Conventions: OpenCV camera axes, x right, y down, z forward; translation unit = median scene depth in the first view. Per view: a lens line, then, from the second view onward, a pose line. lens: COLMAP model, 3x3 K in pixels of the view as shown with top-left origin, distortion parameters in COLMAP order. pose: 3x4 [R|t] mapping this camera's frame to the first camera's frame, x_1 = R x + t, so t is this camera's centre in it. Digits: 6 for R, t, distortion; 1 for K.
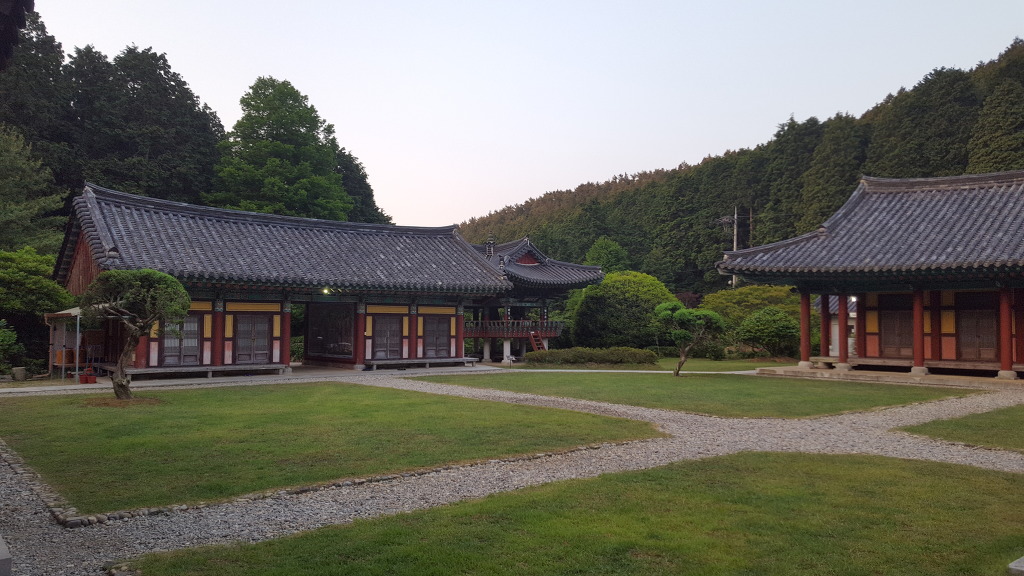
lens RADIAL K [[765.8, 0, 512.3], [0, 765.8, 310.8], [0, 0, 1]] dist [0.151215, -0.184356]
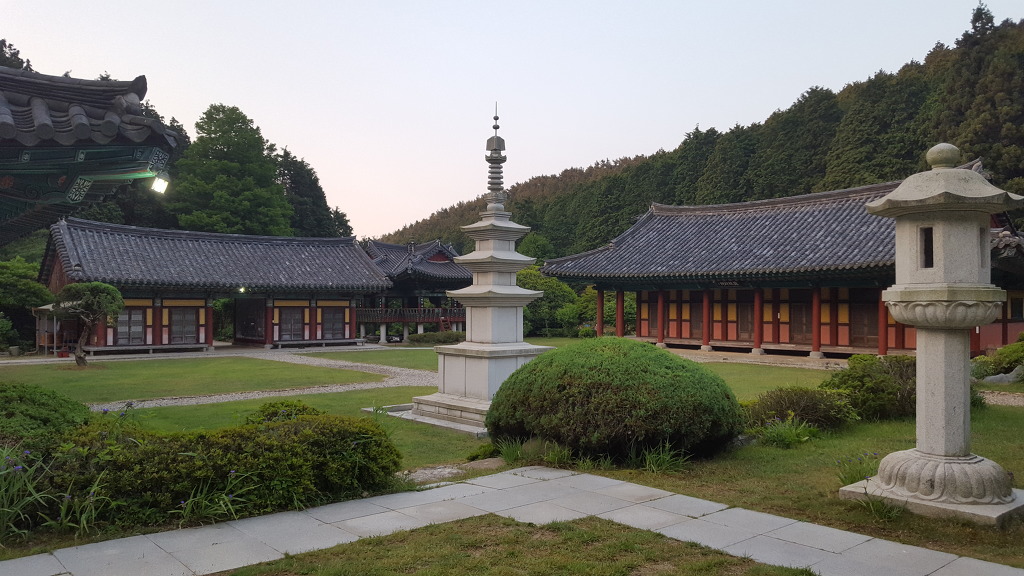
lens RADIAL K [[765.8, 0, 512.3], [0, 765.8, 310.8], [0, 0, 1]] dist [0.151215, -0.184356]
pose [[0.999962, -0.002933, 0.008161, 0.207163], [0.002751, 0.999748, 0.022292, -0.017266], [-0.008224, -0.022269, 0.999718, -0.339537]]
